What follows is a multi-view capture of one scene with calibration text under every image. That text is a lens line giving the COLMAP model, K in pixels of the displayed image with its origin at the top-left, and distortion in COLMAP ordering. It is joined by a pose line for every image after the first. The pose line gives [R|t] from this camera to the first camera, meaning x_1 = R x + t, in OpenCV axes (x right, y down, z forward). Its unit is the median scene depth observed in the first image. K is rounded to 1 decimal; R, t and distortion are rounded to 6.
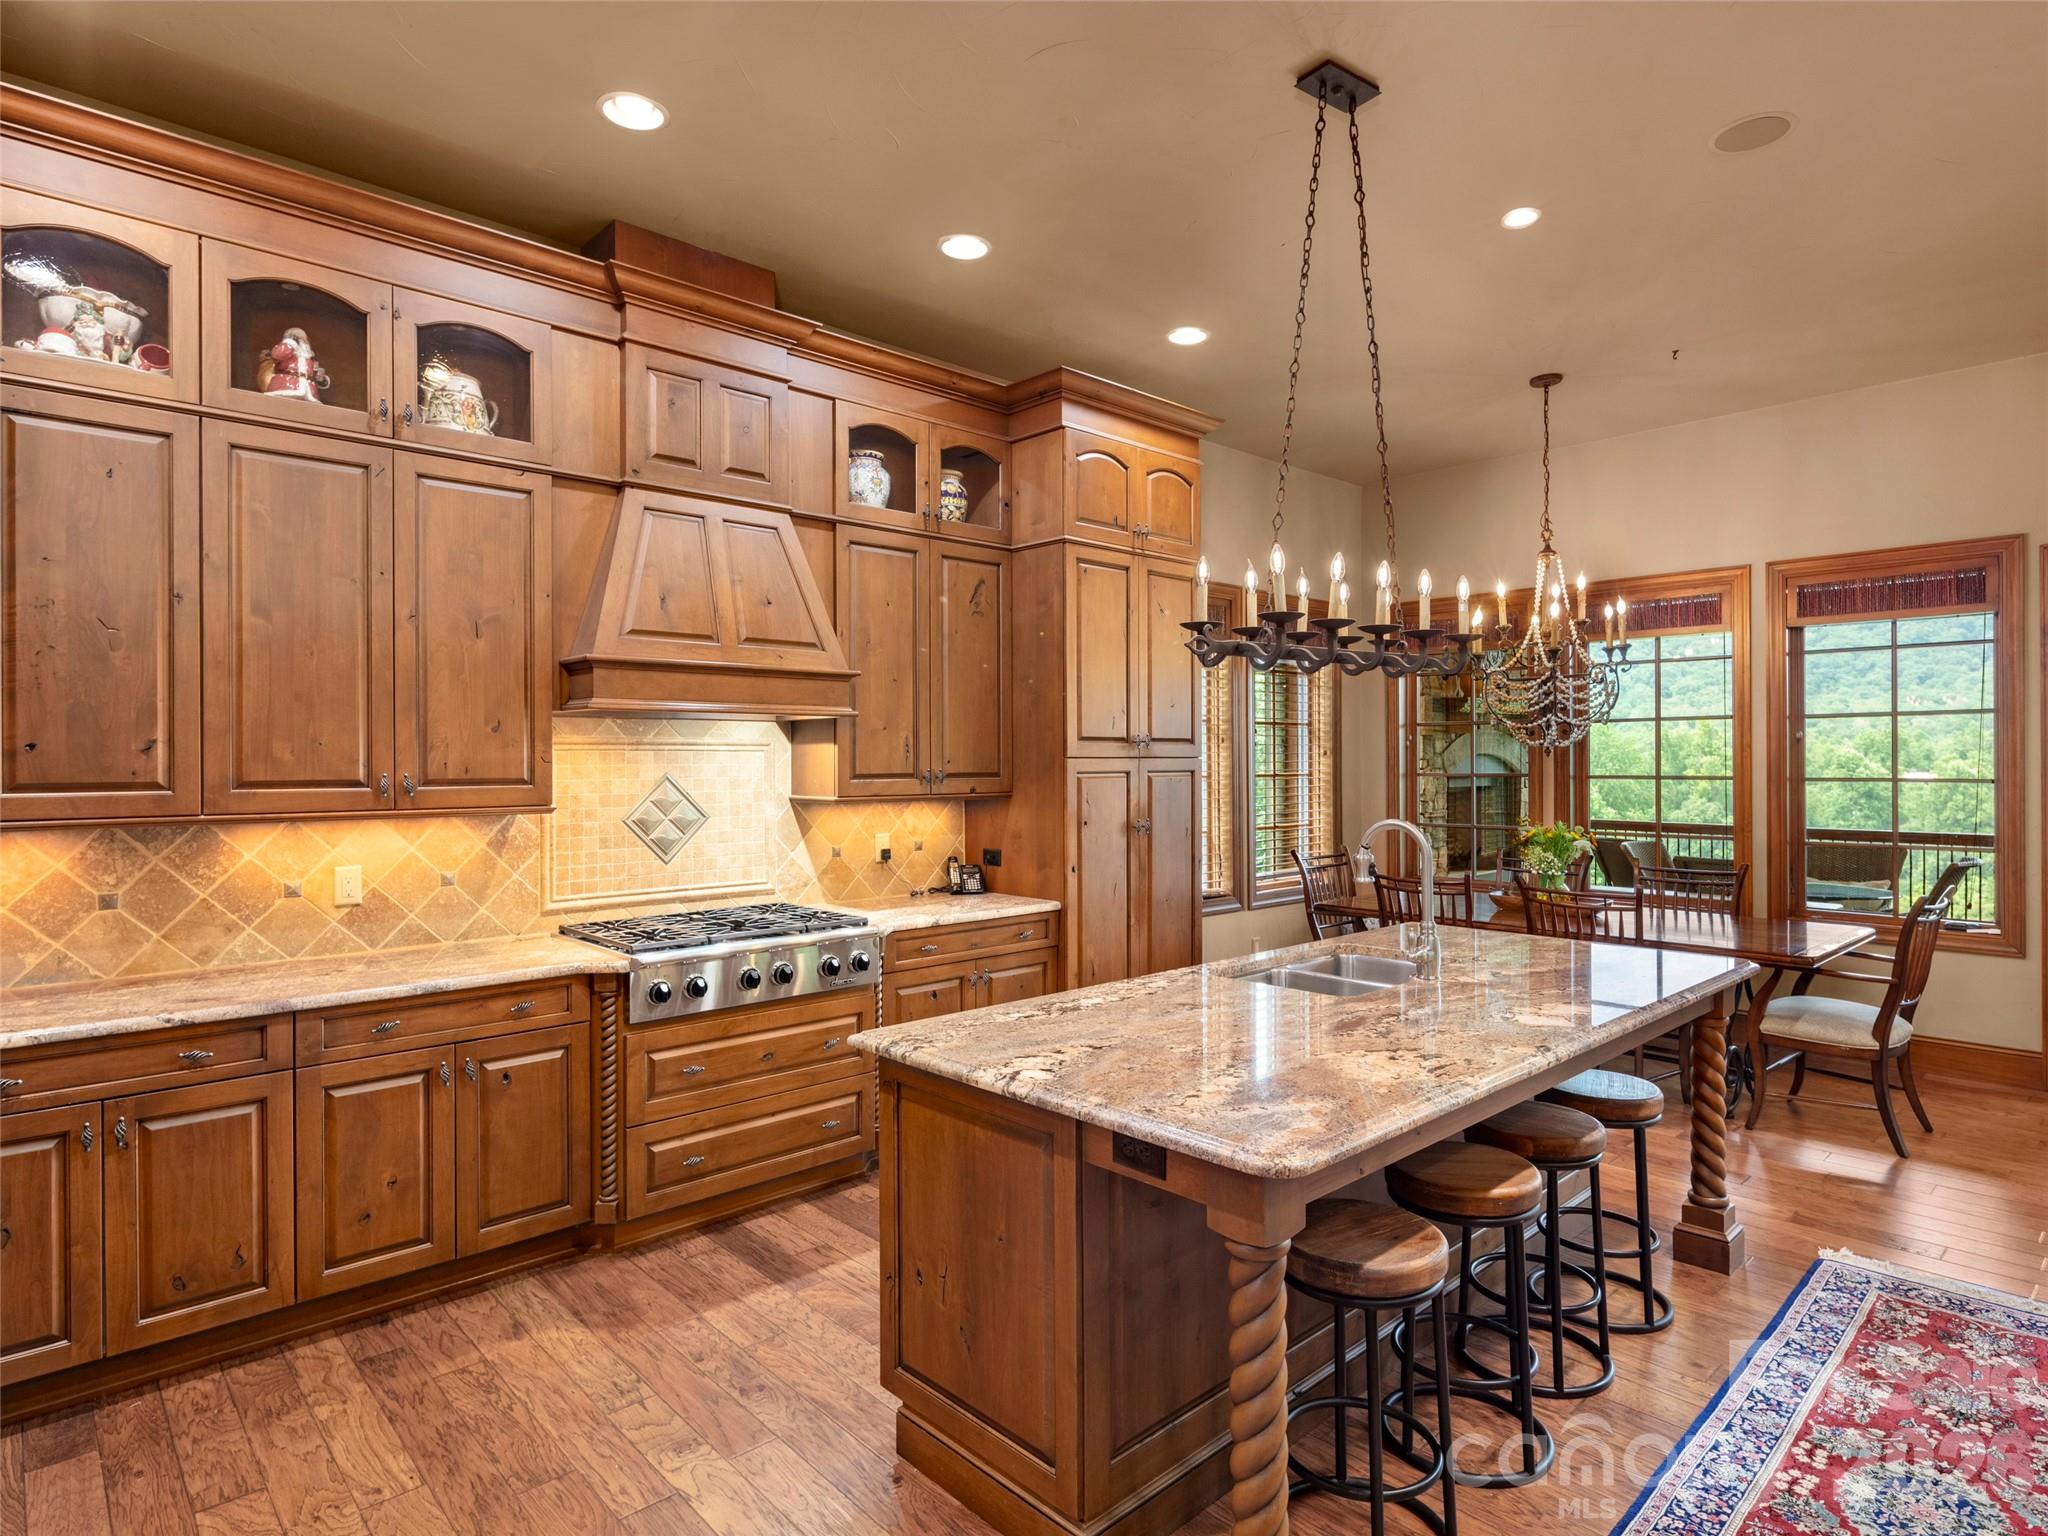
lens RADIAL K [[1120.7, 0, 1044.6], [0, 1120.7, 761.6], [0, 0, 1]] dist [0.007264, -0.004654]
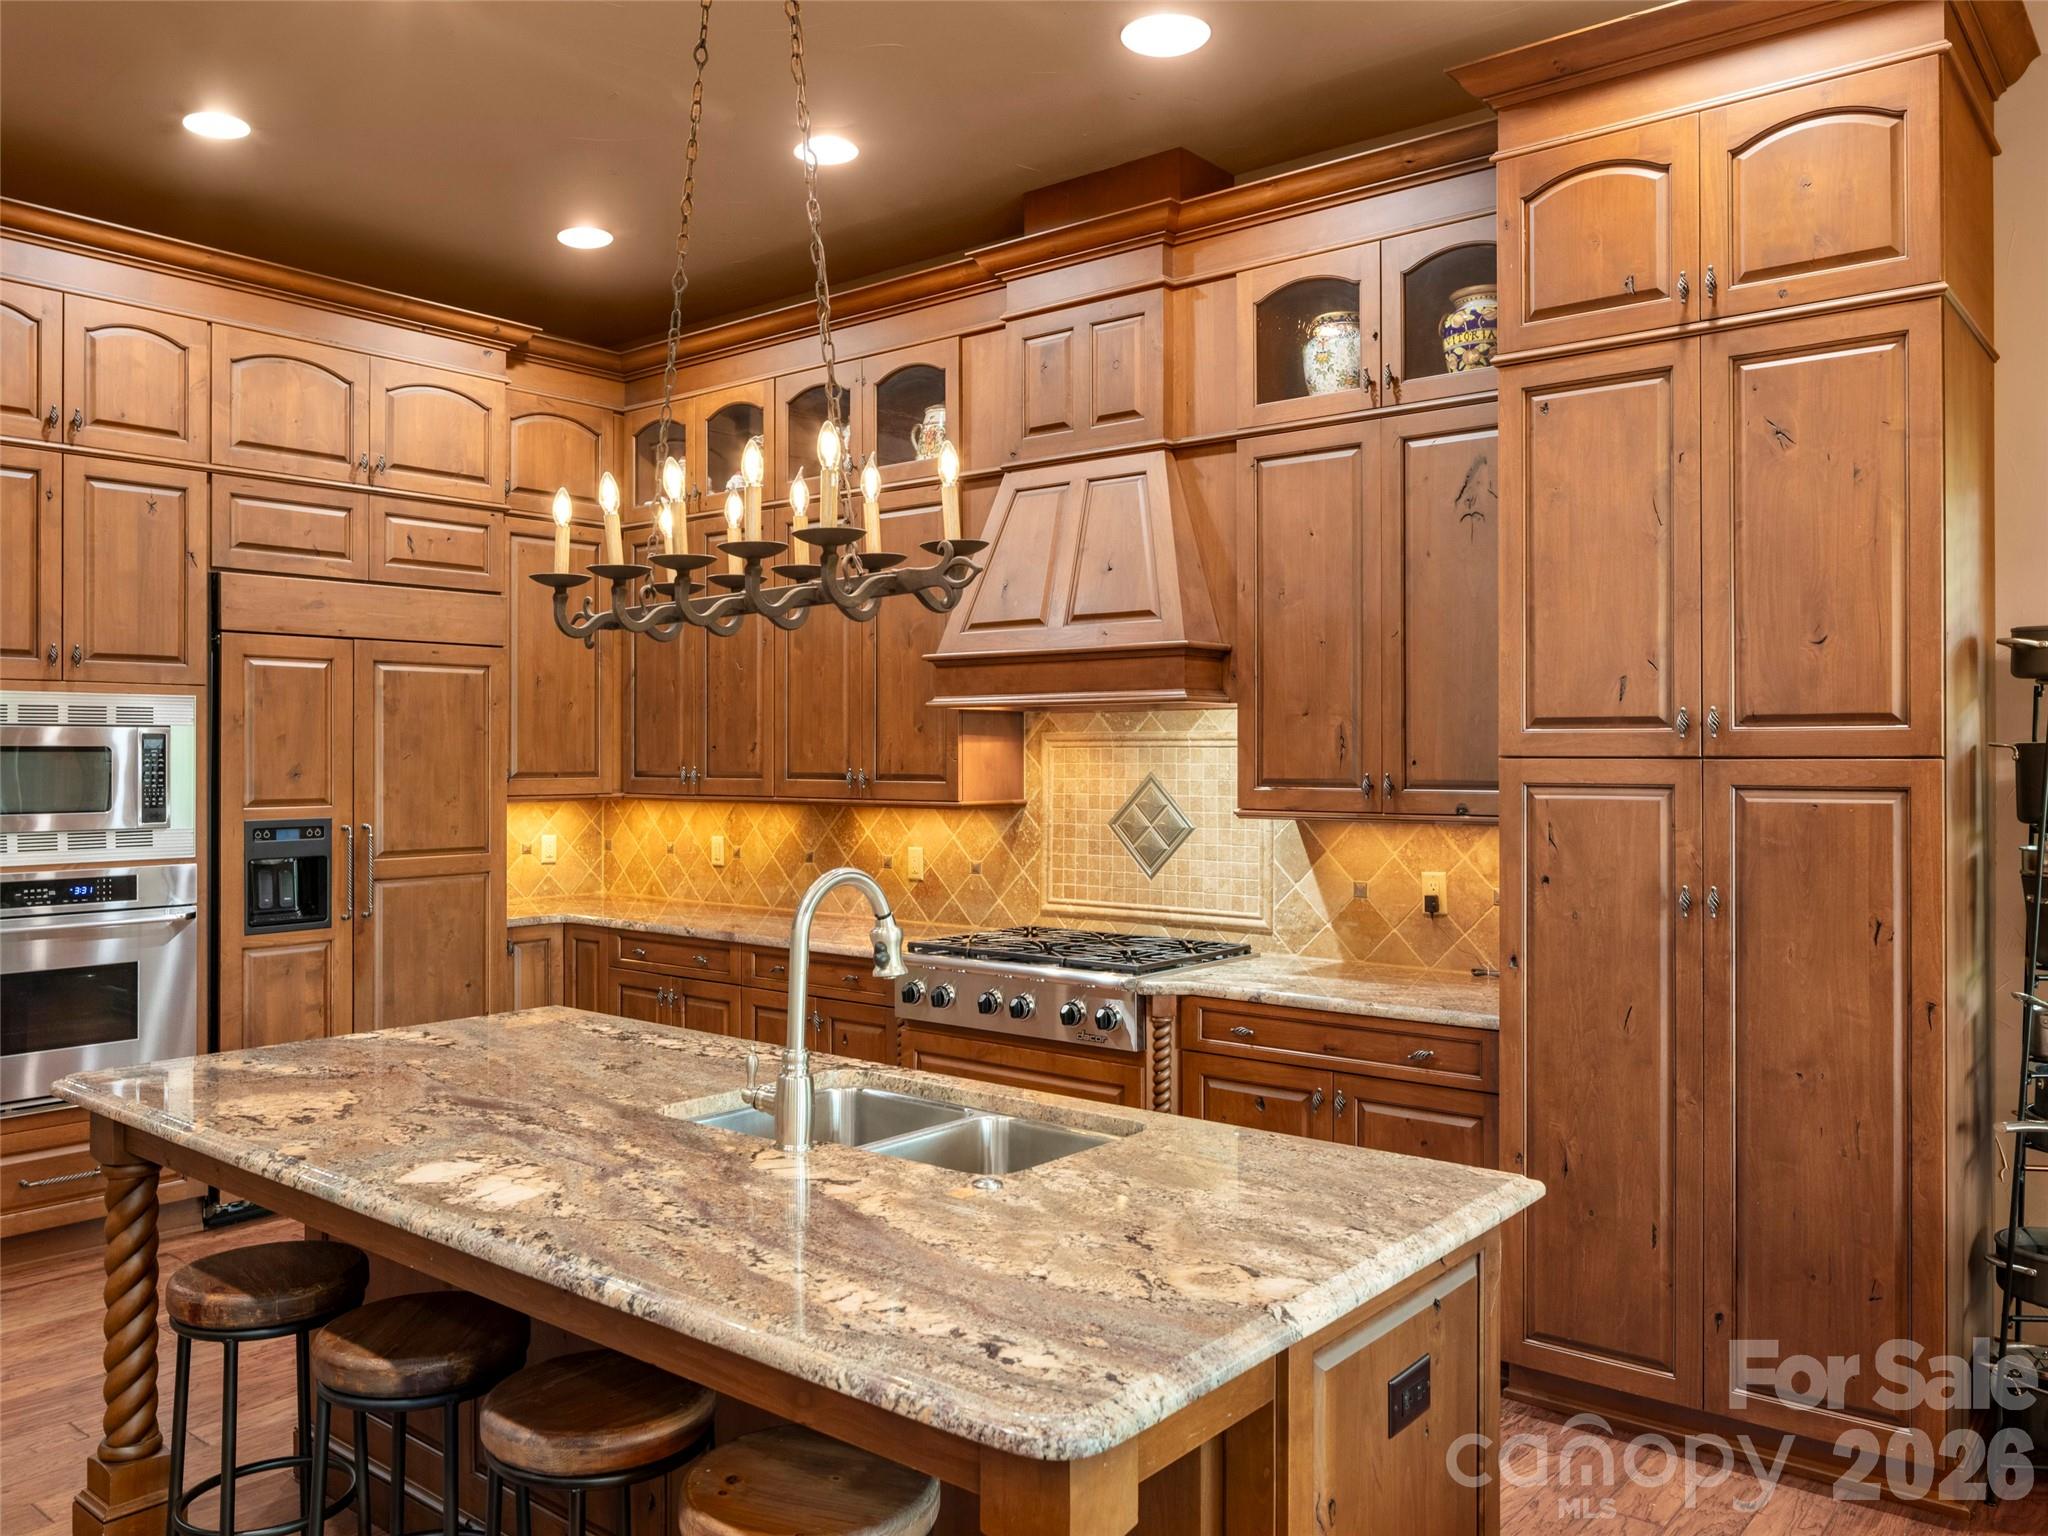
lens RADIAL K [[1548.3, 0, 1039.6], [0, 1548.3, 751.2], [0, 0, 1]] dist [-0.010257, -0.011238]
pose [[0.134561, -0.001709, -0.990904, 0.973098], [-0.003690, 0.999991, -0.002226, -0.004327], [0.990898, 0.003956, 0.134554, 0.879579]]
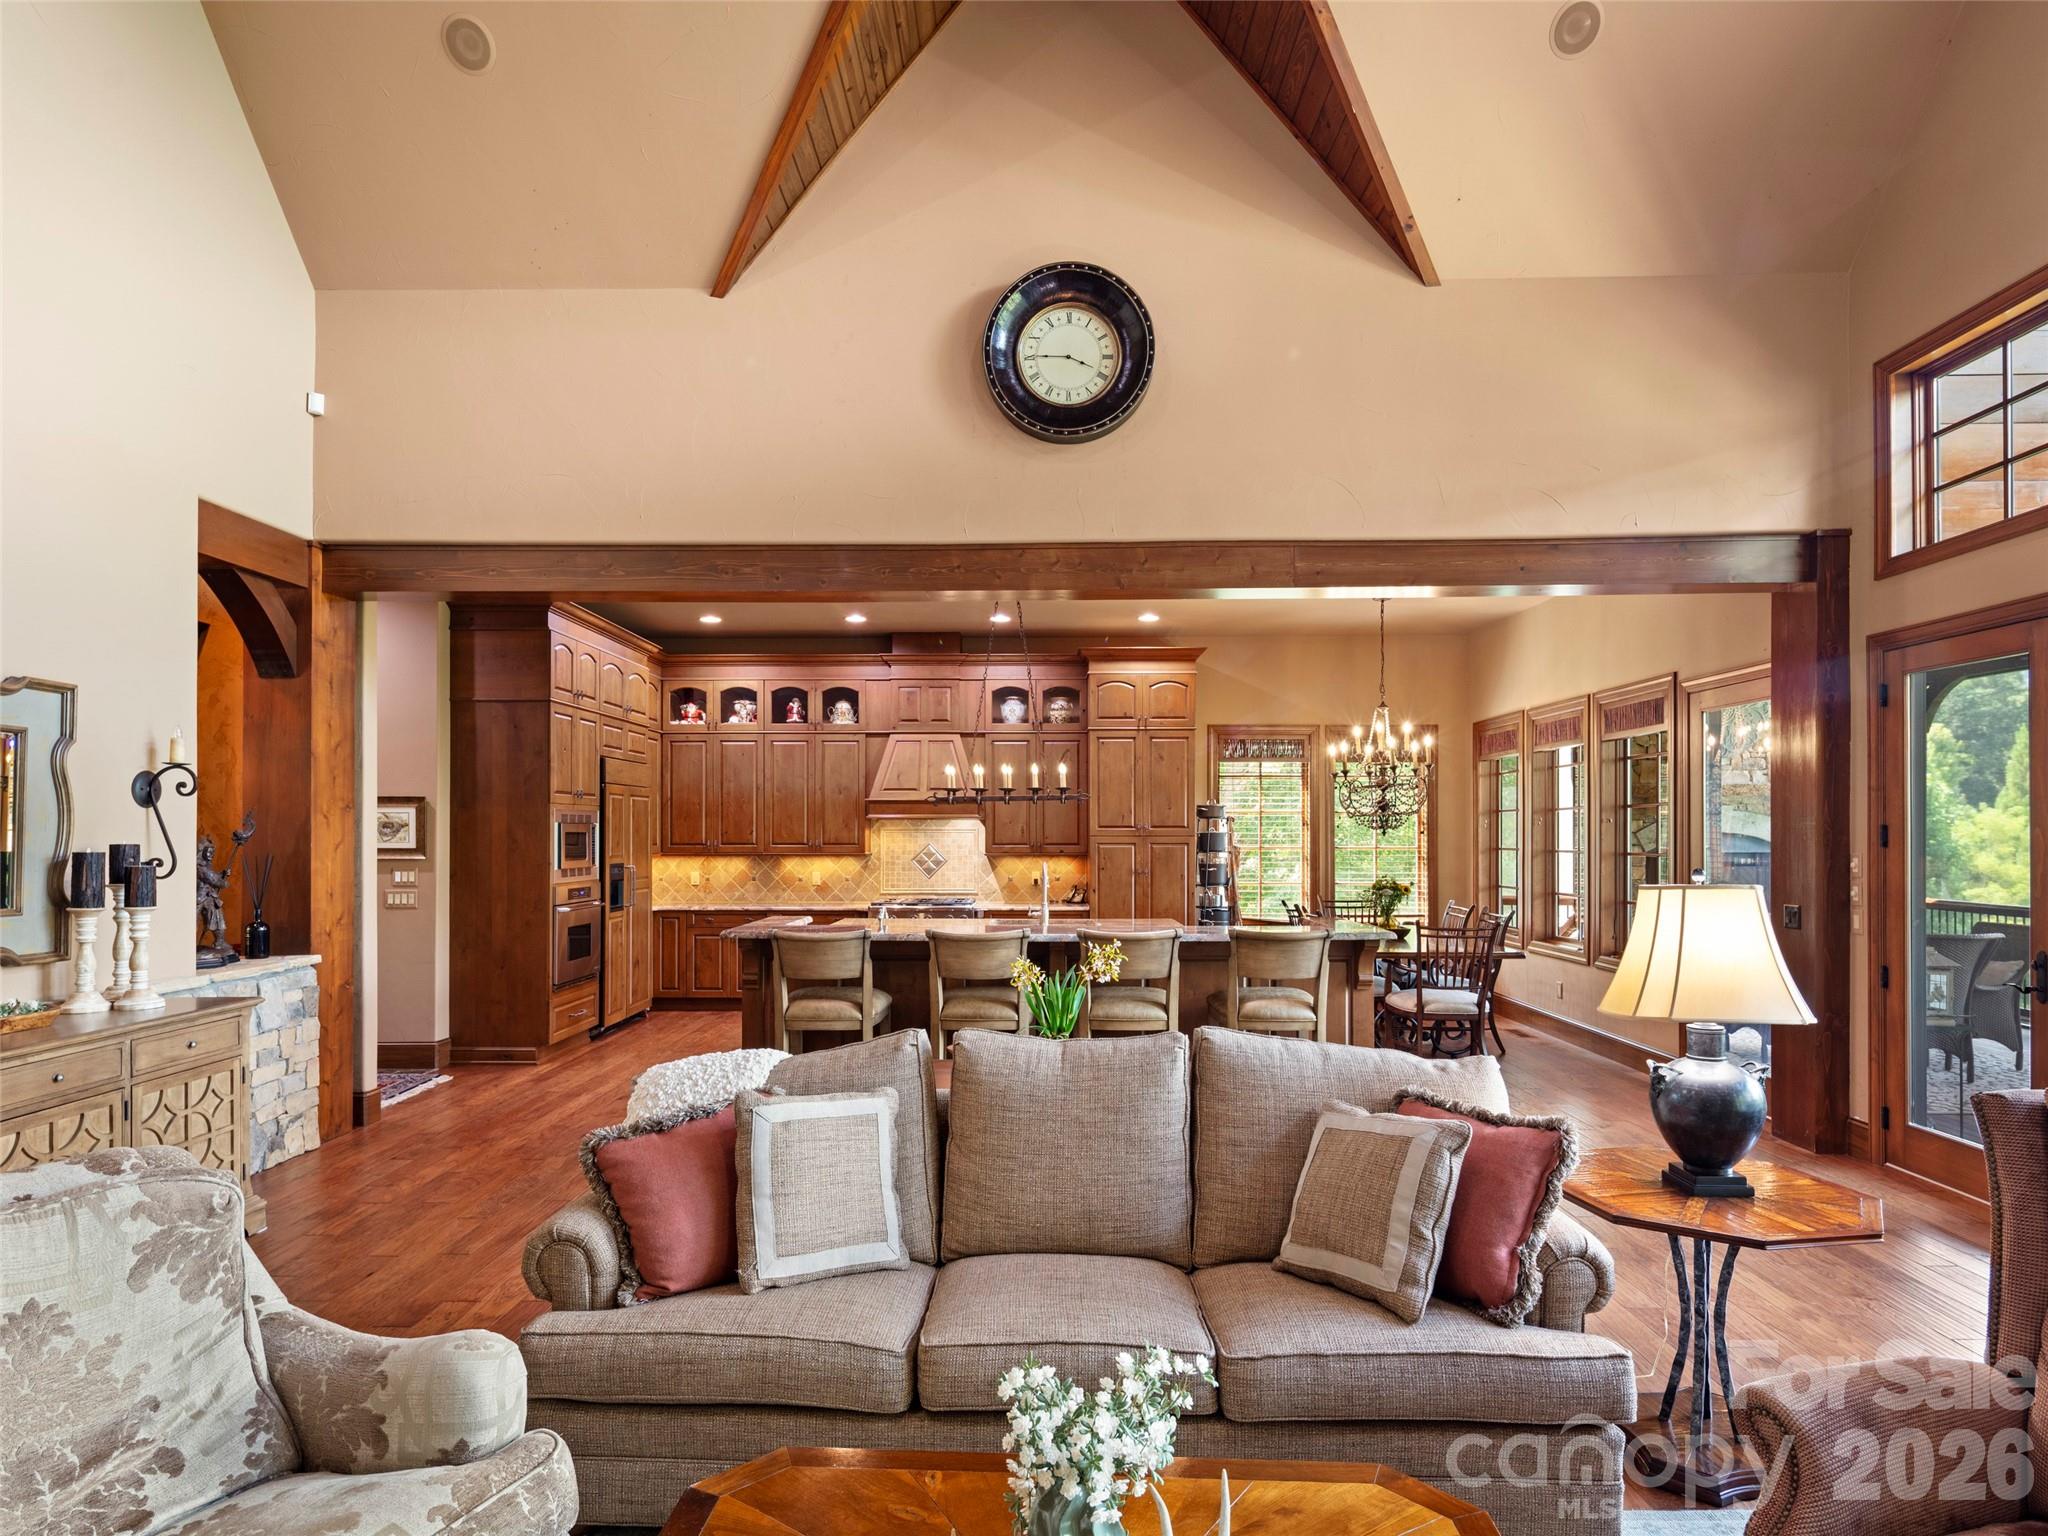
lens RADIAL K [[1120.7, 0, 1030.6], [0, 1120.7, 830.4], [0, 0, 1]] dist [0.007264, -0.004654]
pose [[0.721116, -0.001209, -0.692813, 1.771132], [-0.002795, 0.999985, -0.004654, -0.004503], [0.692809, 0.005292, 0.721102, -0.713721]]
